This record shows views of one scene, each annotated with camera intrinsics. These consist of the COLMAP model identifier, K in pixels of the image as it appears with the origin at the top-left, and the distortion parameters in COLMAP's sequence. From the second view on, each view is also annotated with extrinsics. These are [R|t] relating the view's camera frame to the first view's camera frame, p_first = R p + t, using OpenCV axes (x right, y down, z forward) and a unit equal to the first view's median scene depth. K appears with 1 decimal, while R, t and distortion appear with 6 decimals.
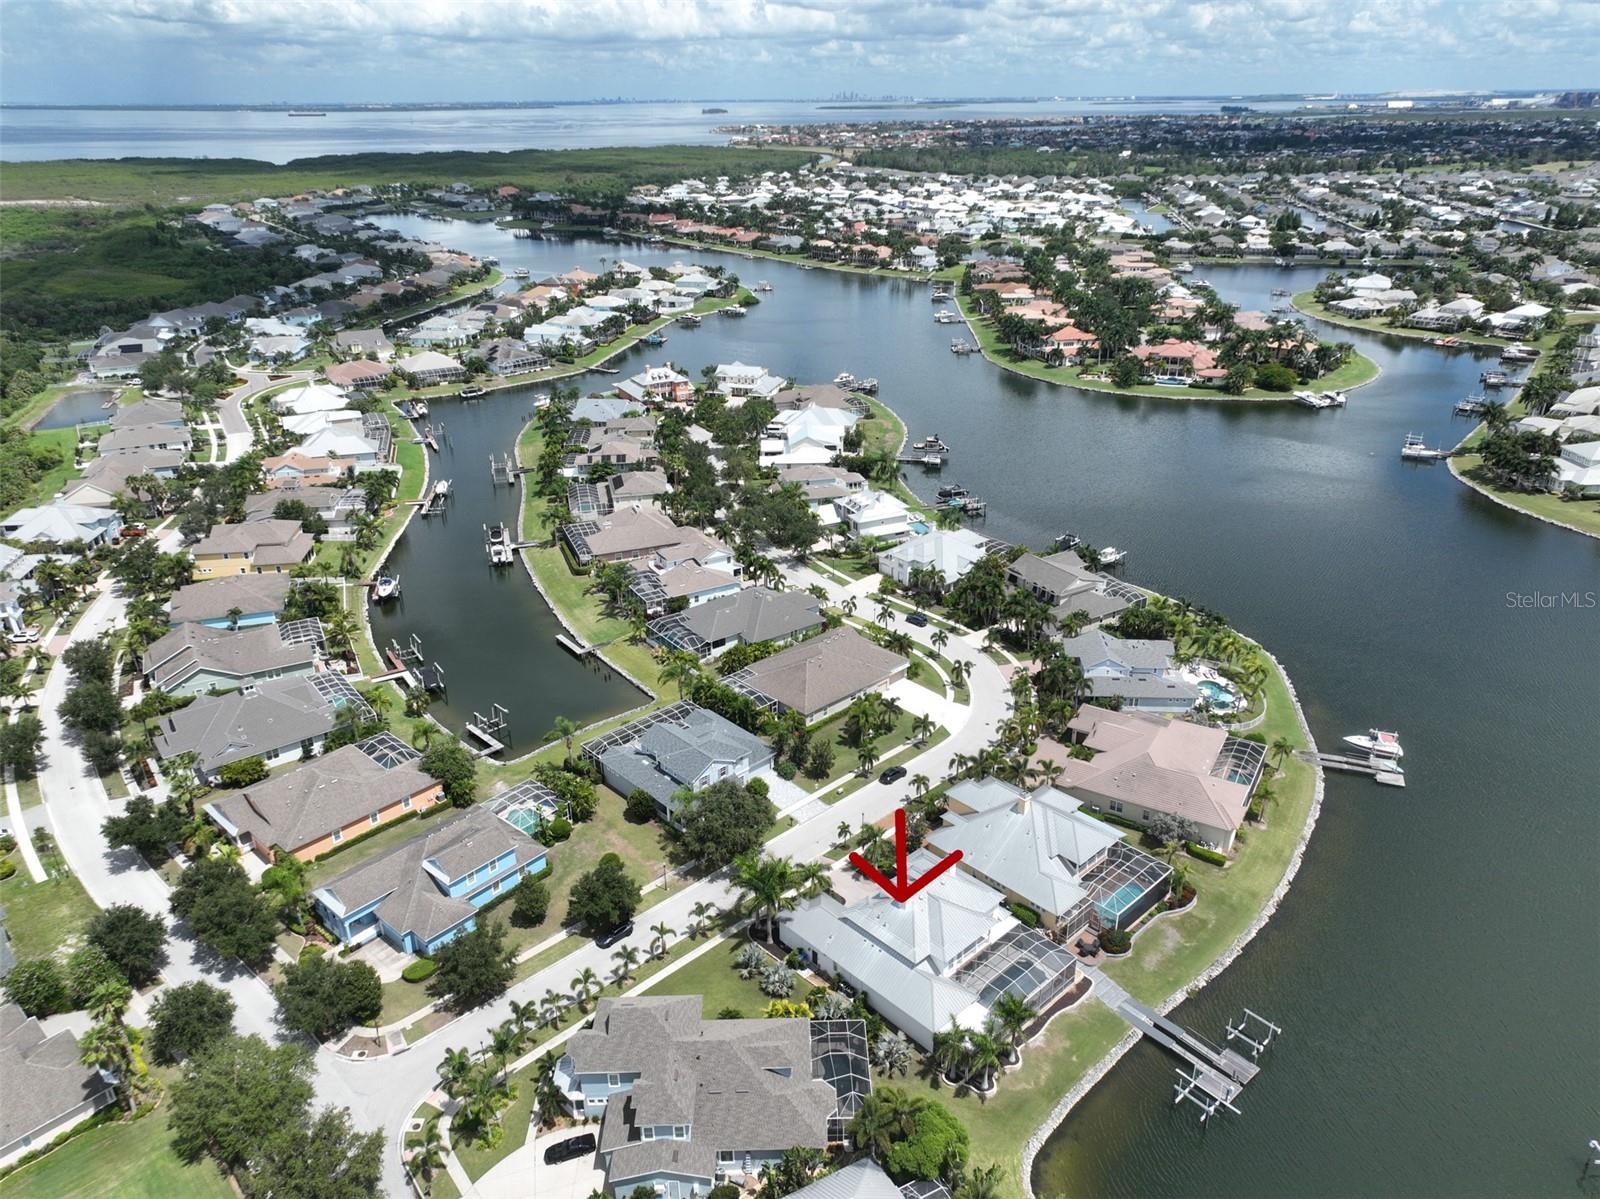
lens RADIAL K [[1119.4, 0, 806.1], [0, 1119.4, 594.3], [0, 0, 1]] dist [-0.001992, 0.020037]
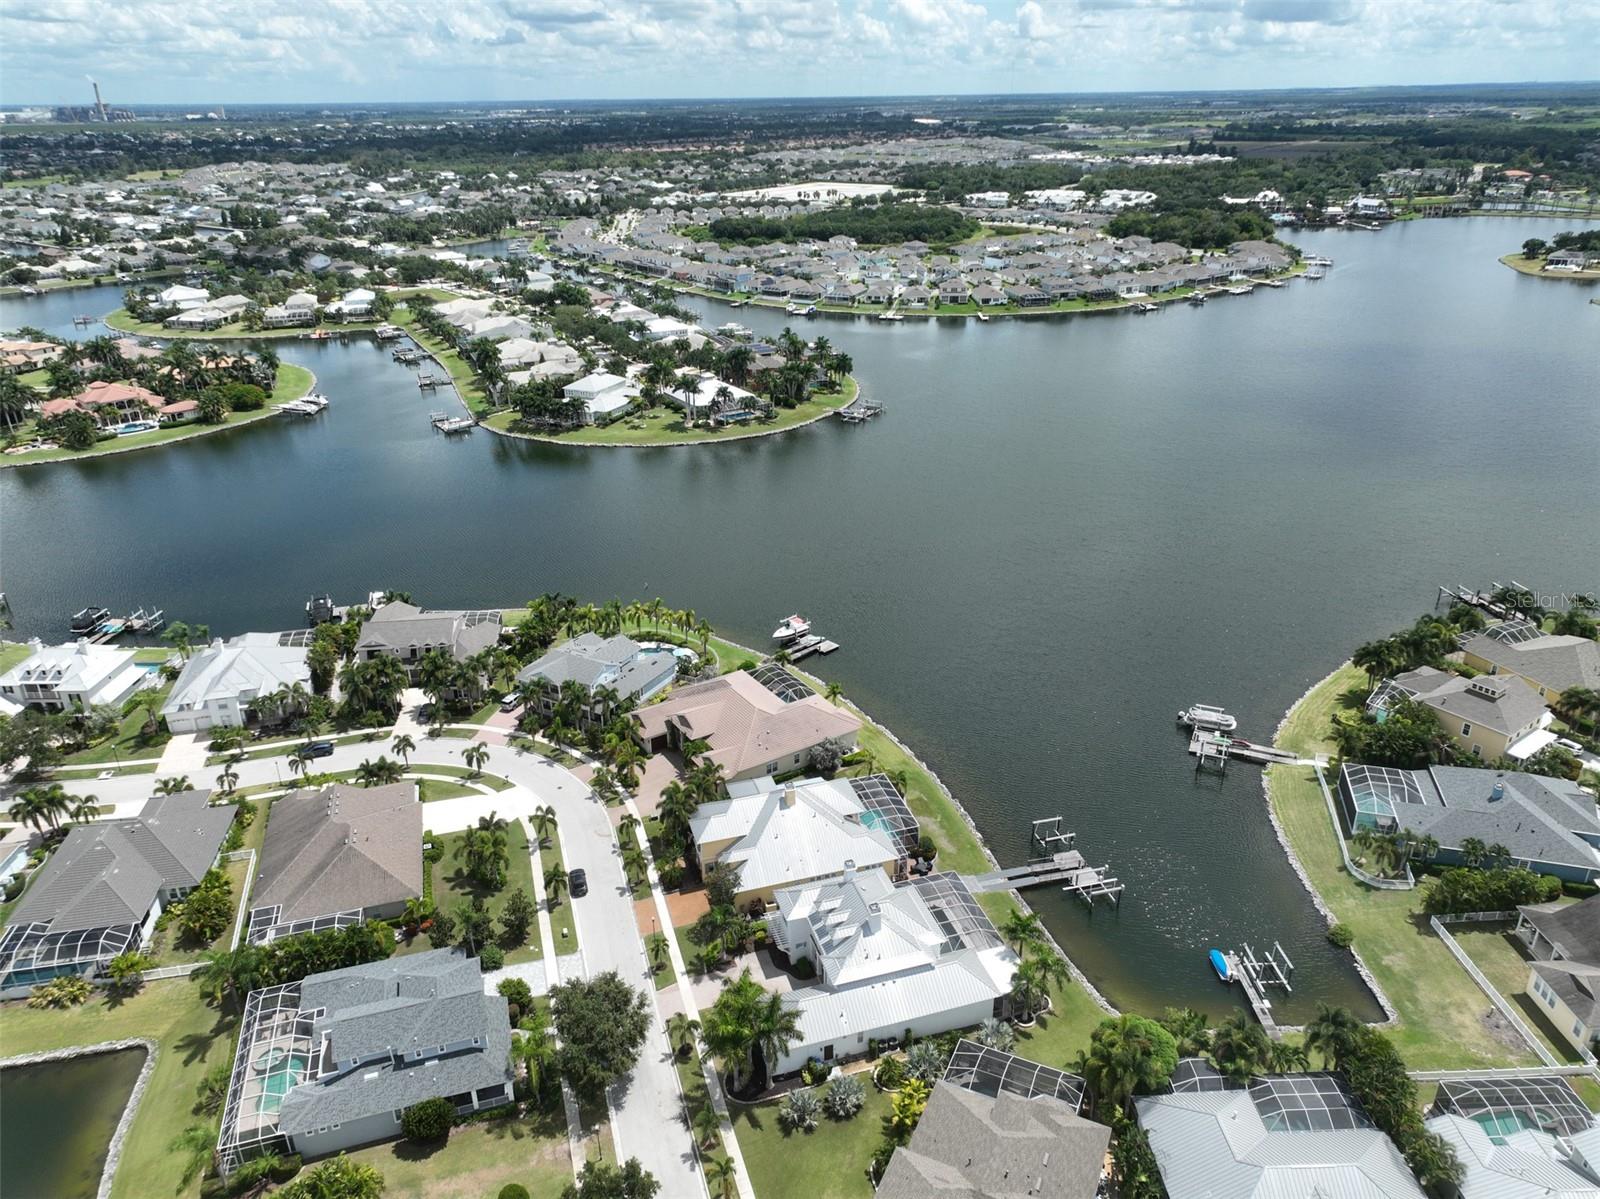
lens RADIAL K [[1119.4, 0, 806.1], [0, 1119.4, 594.3], [0, 0, 1]] dist [-0.001992, 0.020037]
pose [[0.438146, -0.363229, 0.822249, -0.242377], [0.372753, 0.905787, 0.201506, -0.072596], [-0.817975, 0.218207, 0.532262, 0.201469]]
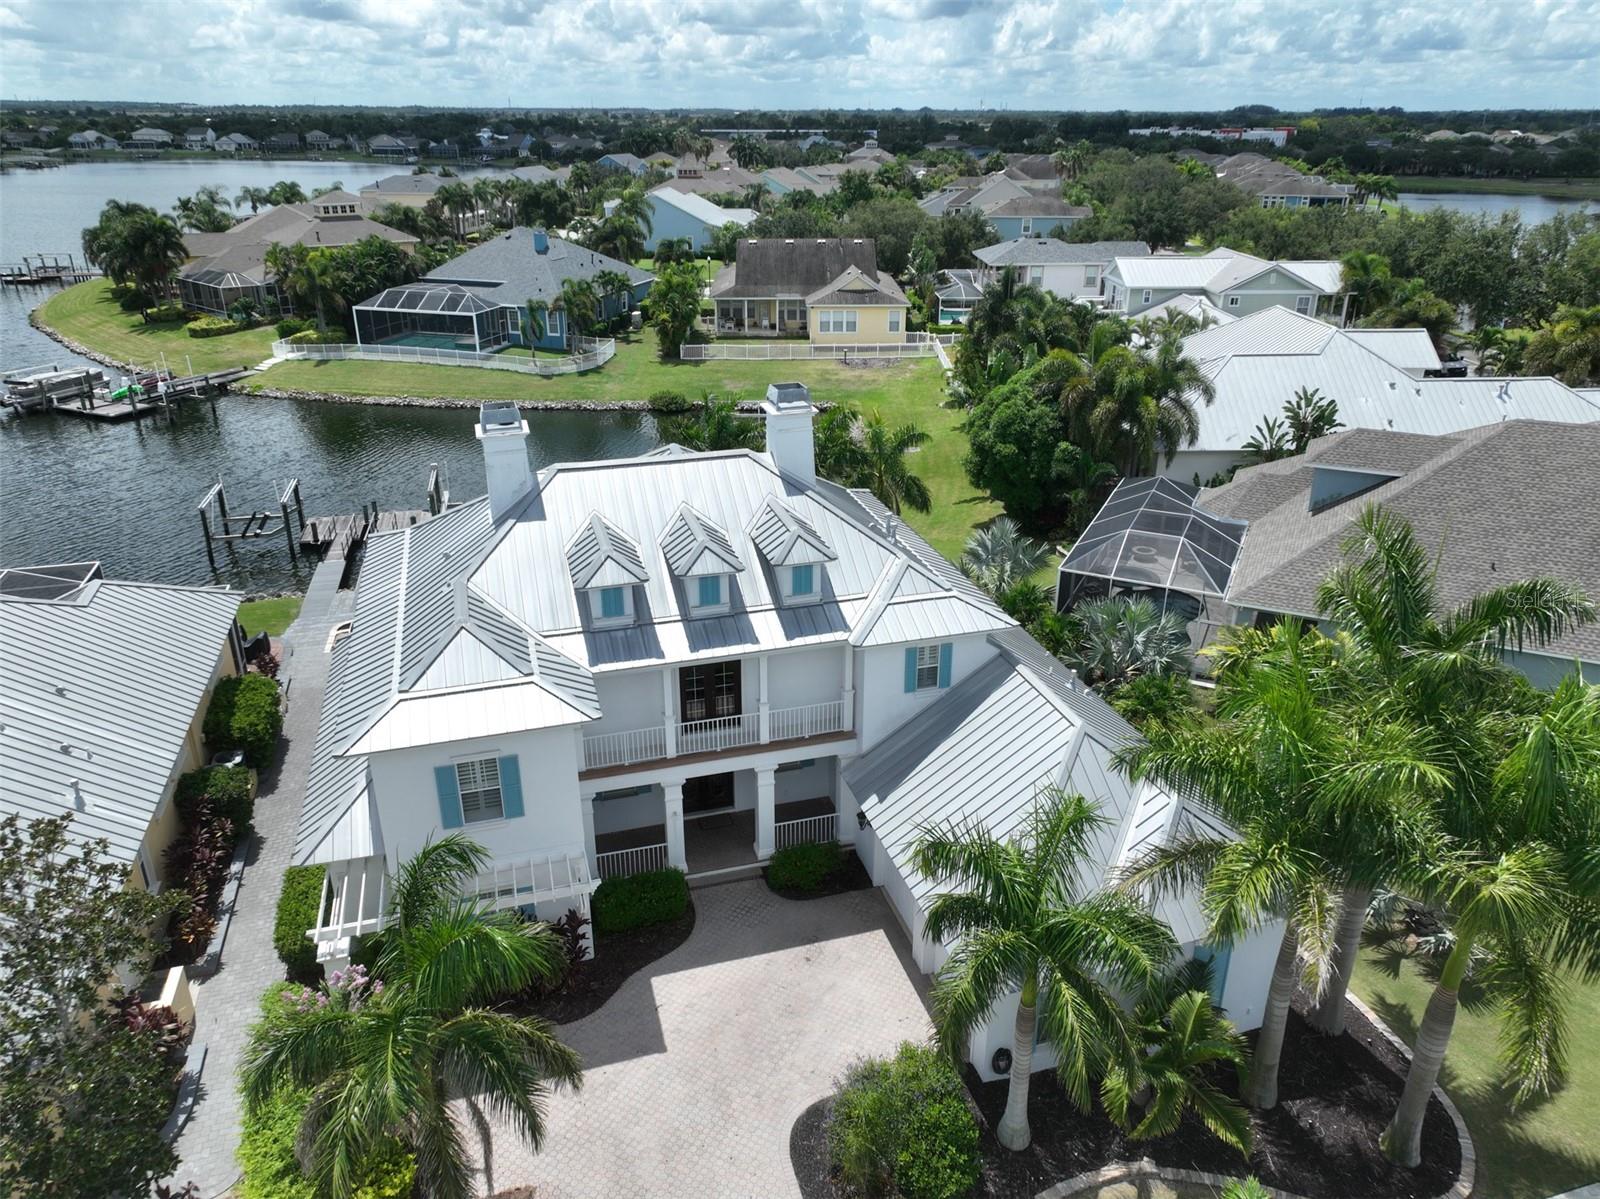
lens RADIAL K [[1119.4, 0, 806.1], [0, 1119.4, 594.3], [0, 0, 1]] dist [-0.001992, 0.020037]
pose [[-0.894151, -0.170461, 0.414049, -0.008873], [0.185603, 0.700421, 0.689175, 0.050361], [-0.407486, 0.693075, -0.594644, 0.473595]]
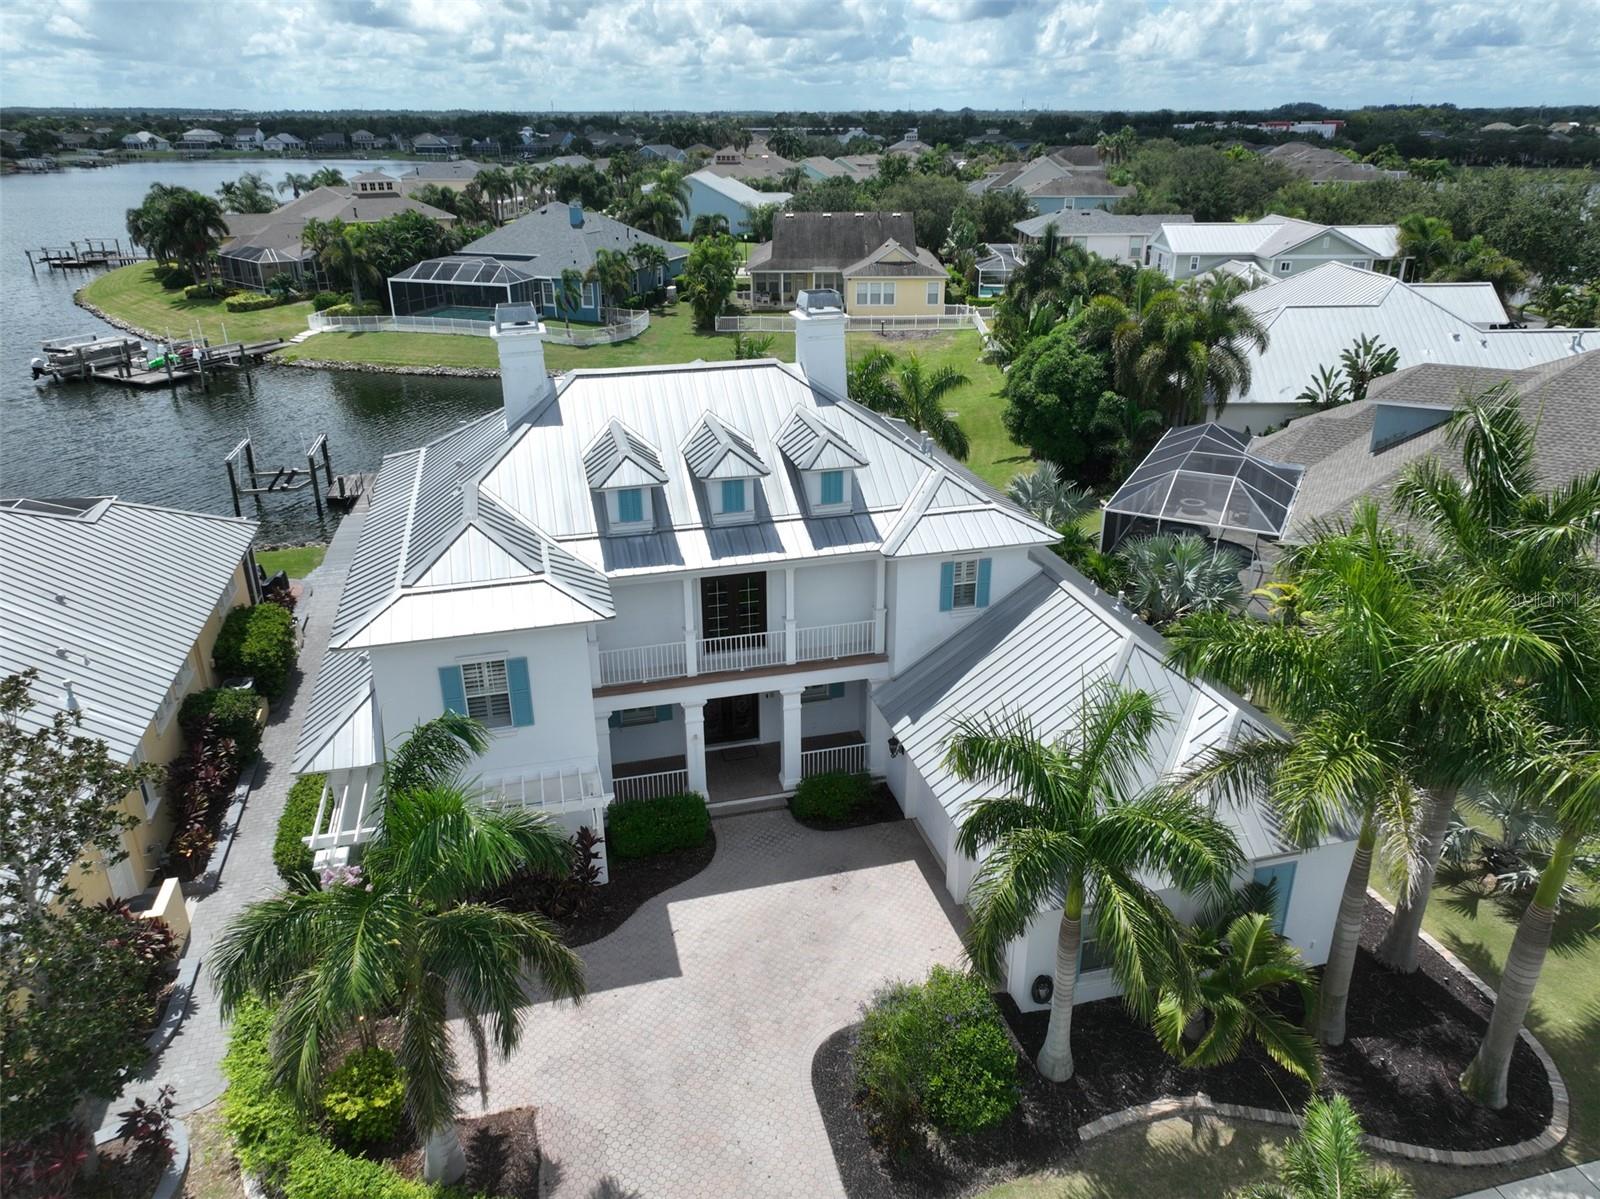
lens RADIAL K [[1119.4, 0, 806.1], [0, 1119.4, 594.3], [0, 0, 1]] dist [-0.001992, 0.020037]
pose [[-0.878762, -0.176563, 0.443399, -0.008428], [0.202538, 0.703277, 0.681454, 0.059011], [-0.432152, 0.688641, -0.582253, 0.475133]]
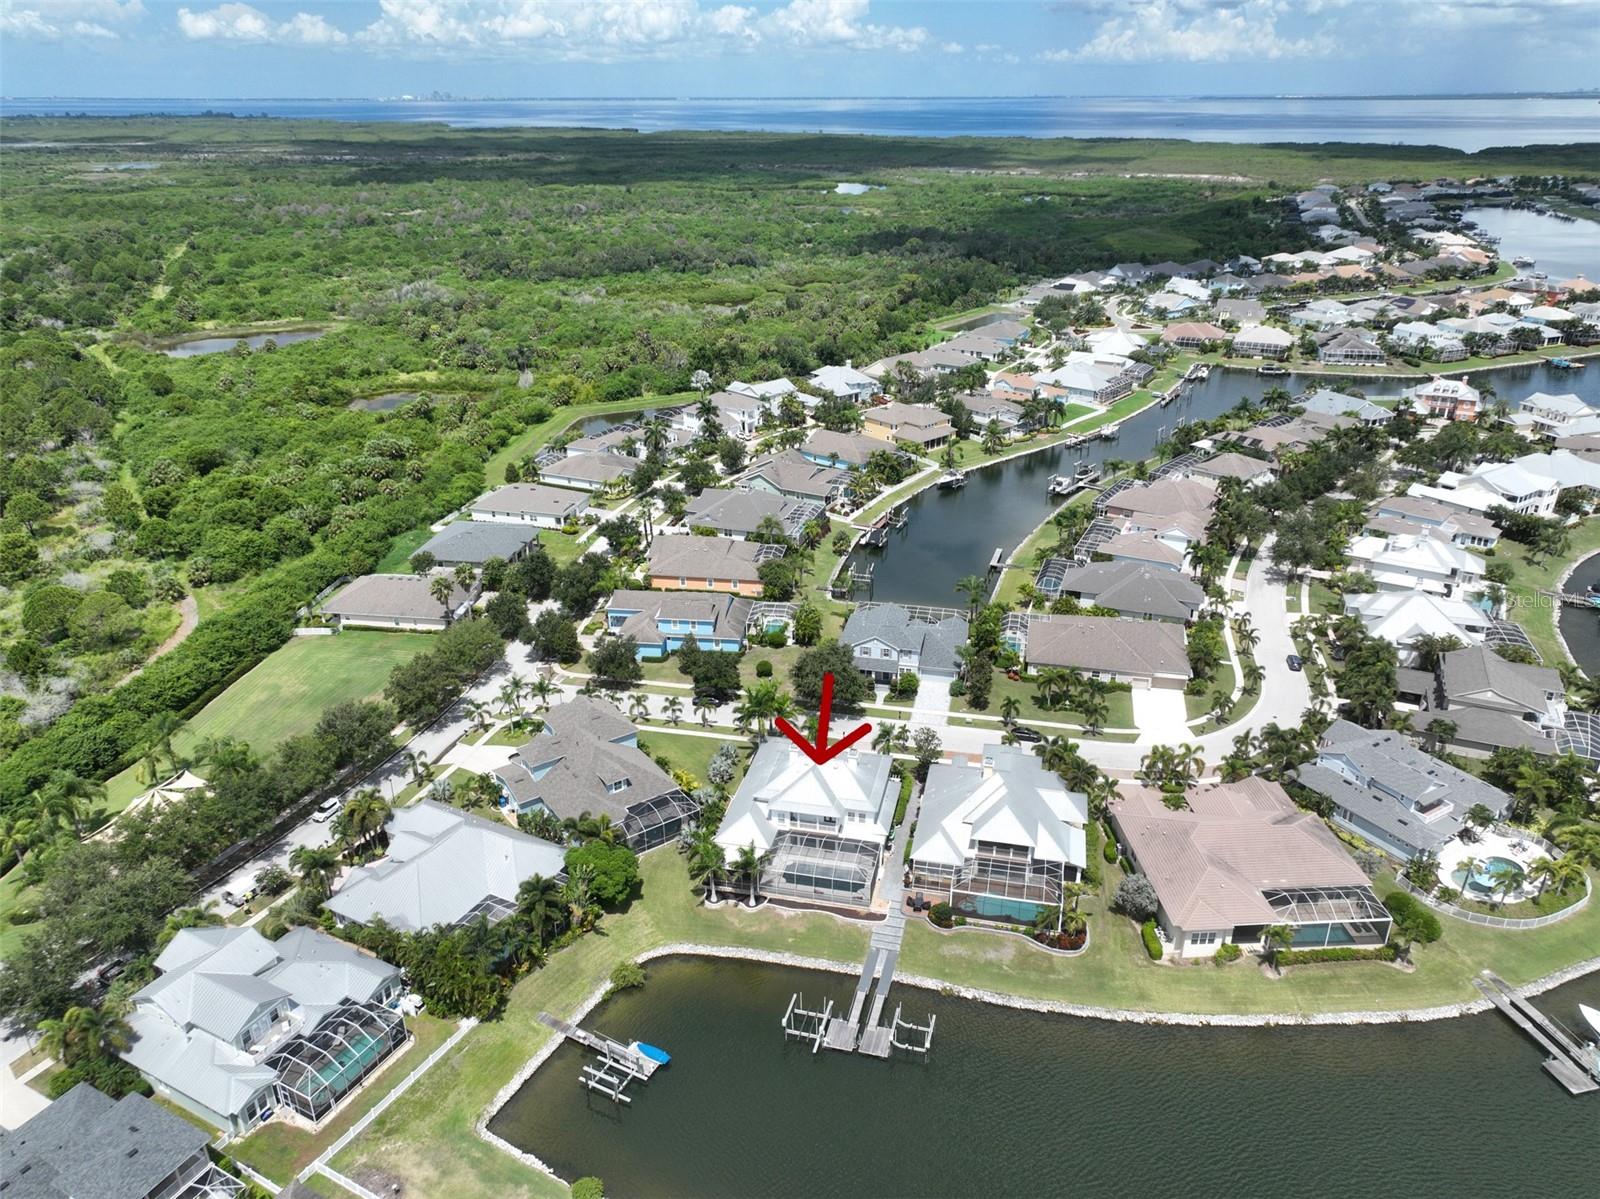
lens RADIAL K [[1119.4, 0, 806.1], [0, 1119.4, 594.3], [0, 0, 1]] dist [-0.001992, 0.020037]
pose [[0.557908, 0.341753, -0.756270, 0.366281], [-0.335898, 0.926285, 0.170786, -0.032542], [0.758888, 0.158747, 0.631576, 0.106162]]
